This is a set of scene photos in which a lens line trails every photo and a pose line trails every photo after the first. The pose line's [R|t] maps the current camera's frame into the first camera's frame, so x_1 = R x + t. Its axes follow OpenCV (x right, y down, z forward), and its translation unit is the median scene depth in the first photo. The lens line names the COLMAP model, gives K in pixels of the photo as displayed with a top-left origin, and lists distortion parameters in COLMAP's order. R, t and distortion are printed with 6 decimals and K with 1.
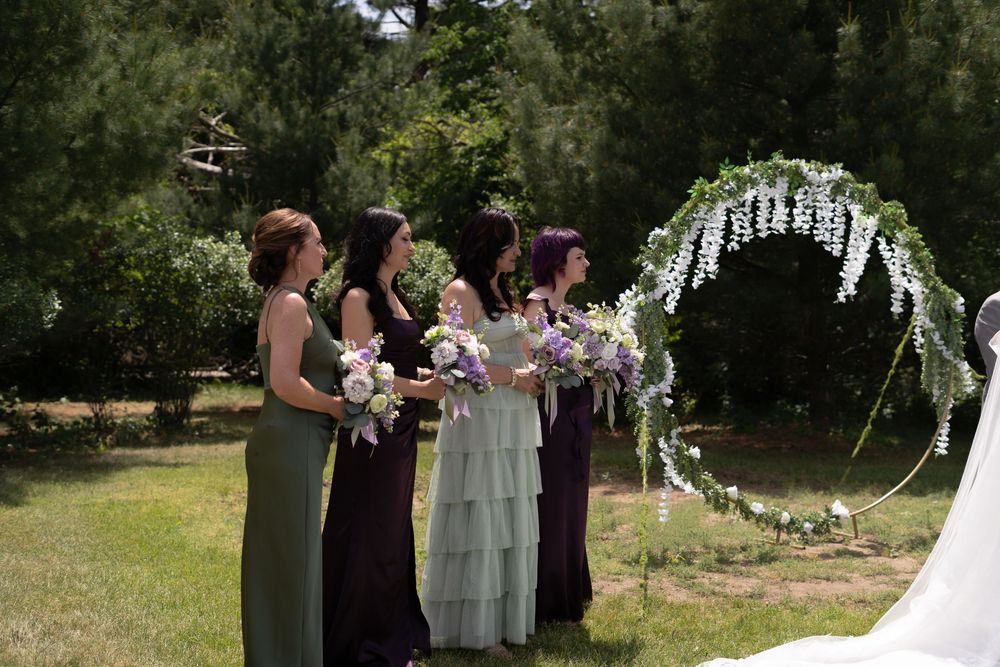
lens RADIAL K [[1459.9, 0, 515.4], [0, 1459.9, 334.7], [0, 0, 1]] dist [0.002460, 0.043371]
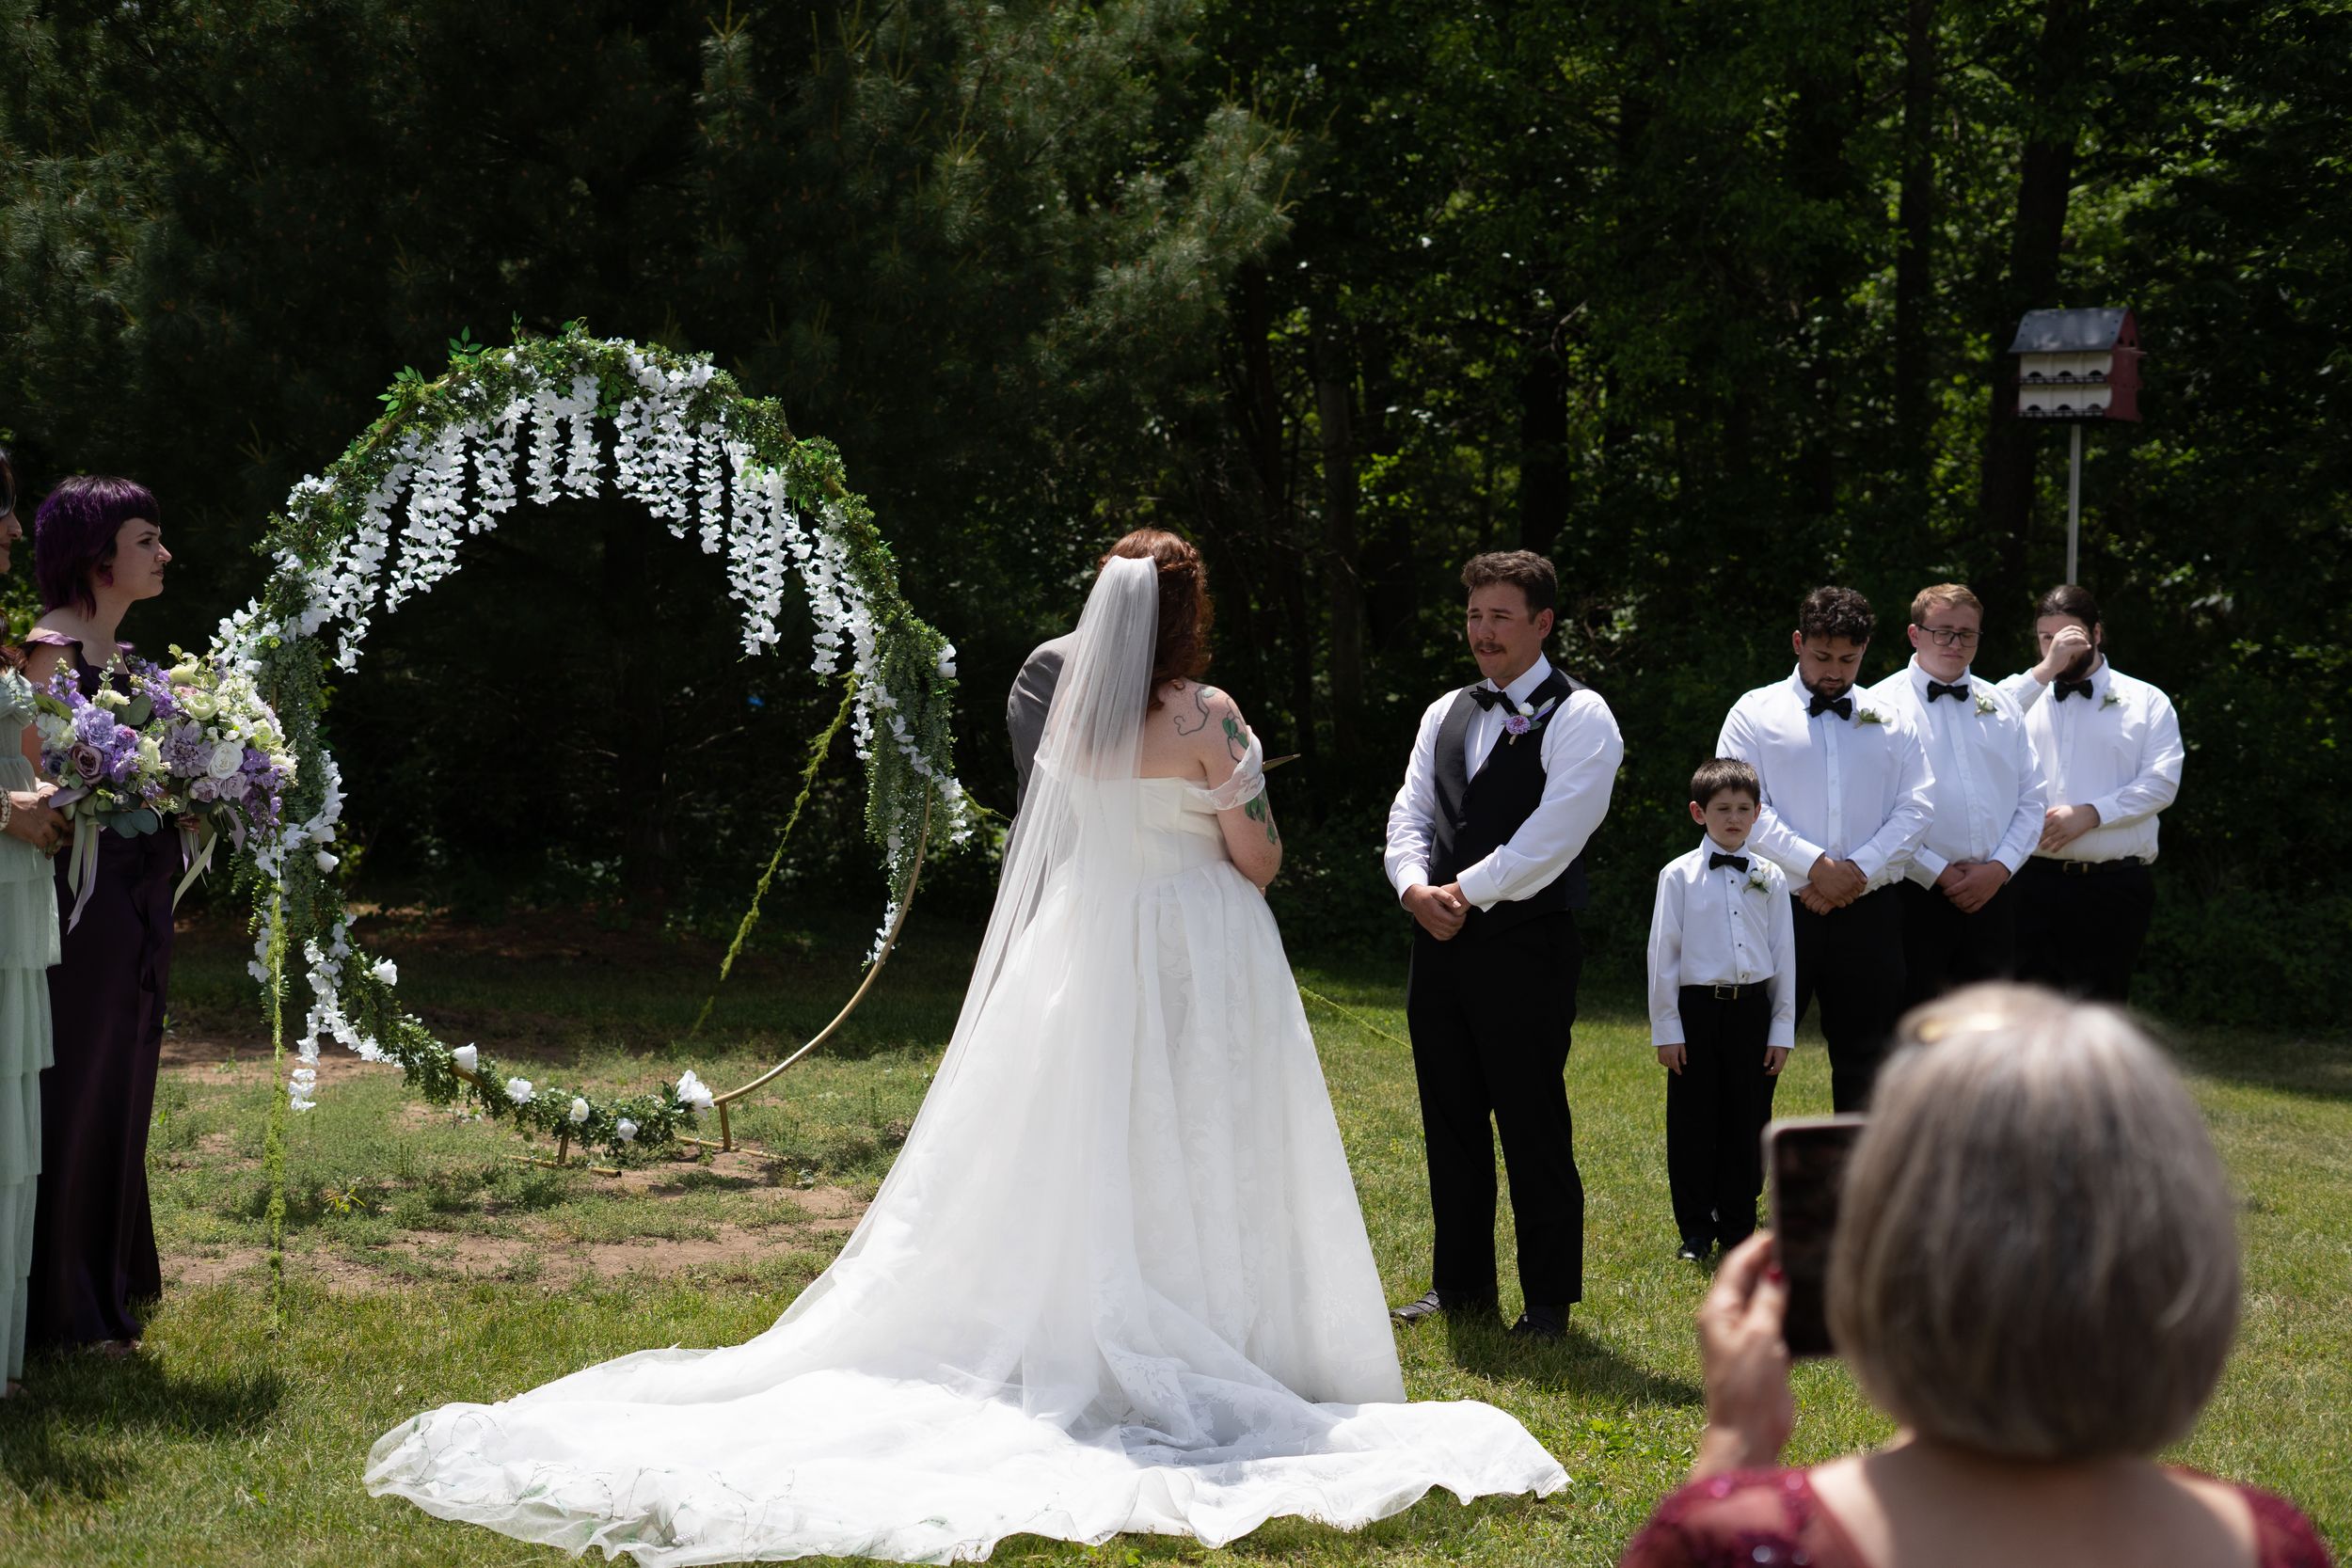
lens RADIAL K [[3395.4, 0, 1176.0], [0, 3395.4, 784.0], [0, 0, 1]] dist [-0.000631, -0.004547]
pose [[0.934168, 0.013653, 0.356572, -0.024195], [-0.023726, 0.999433, 0.023892, -0.008832], [-0.356044, -0.030779, 0.933962, -0.074355]]
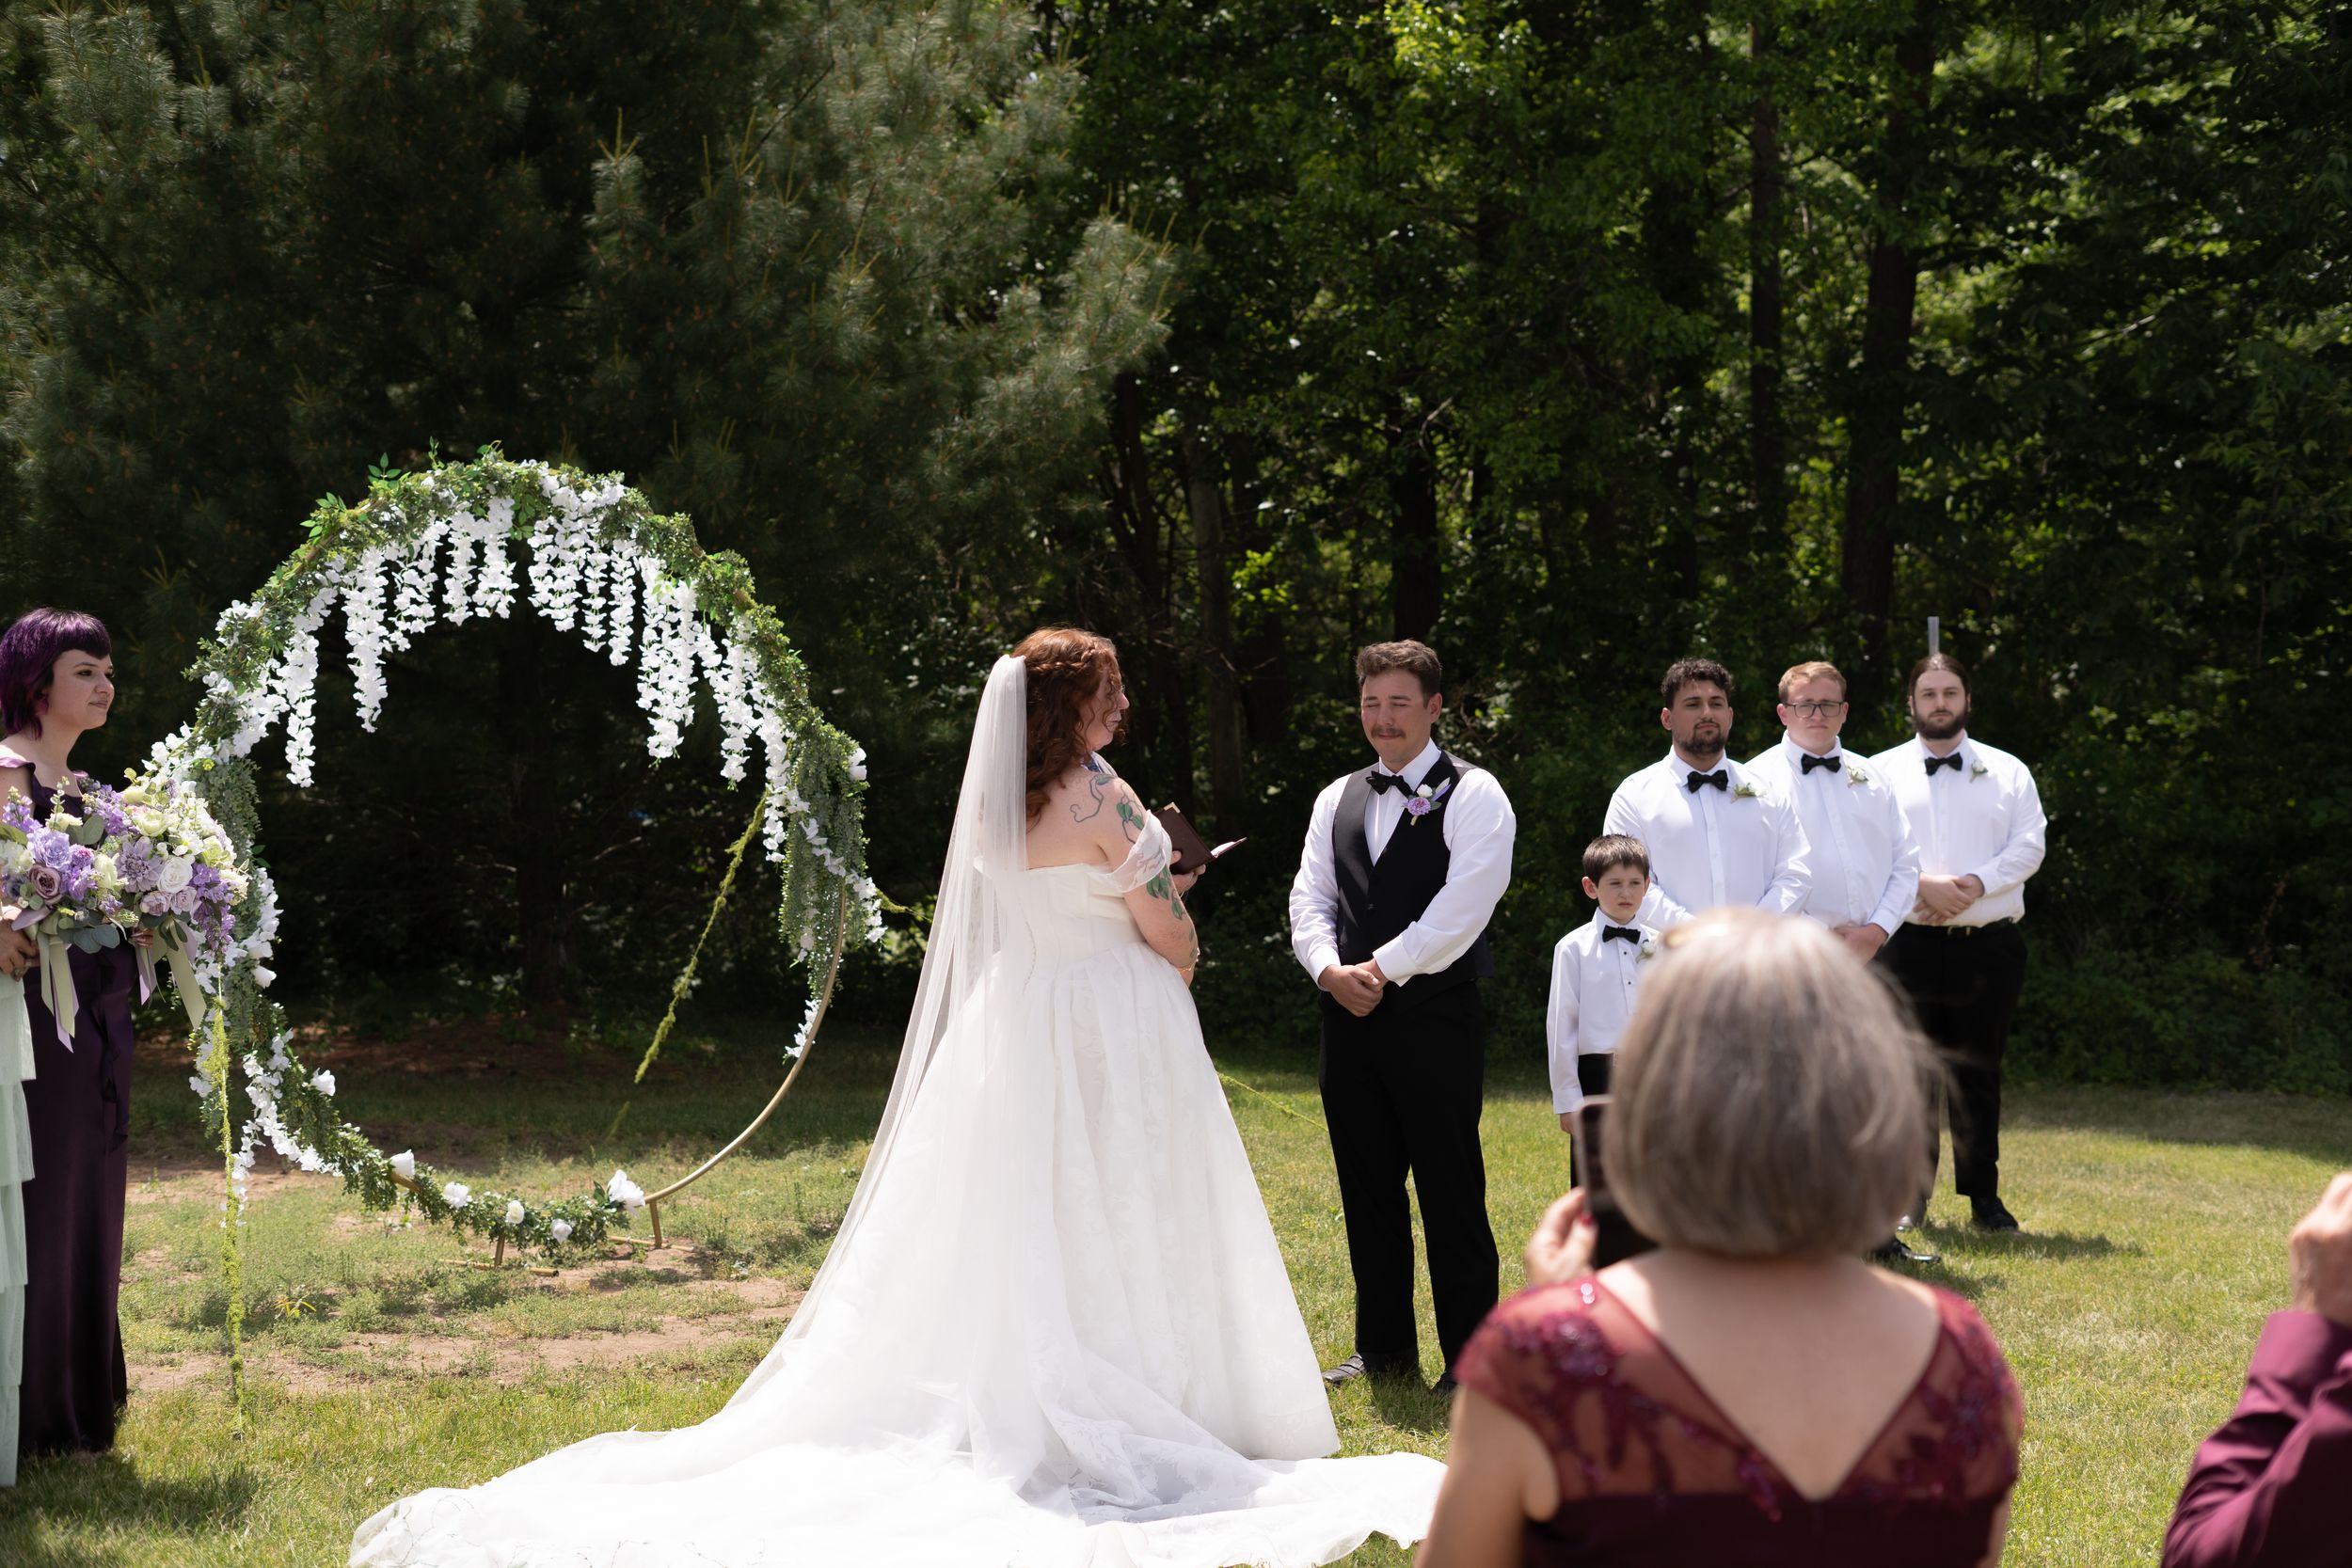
lens RADIAL K [[3394.1, 0, 1176.0], [0, 3394.1, 784.0], [0, 0, 1]] dist [-0.000349, 0.144434]
pose [[0.919991, -0.003657, 0.391923, -0.049116], [0.006464, 0.999962, -0.005841, -0.006630], [-0.391887, 0.007907, 0.919979, -0.103696]]
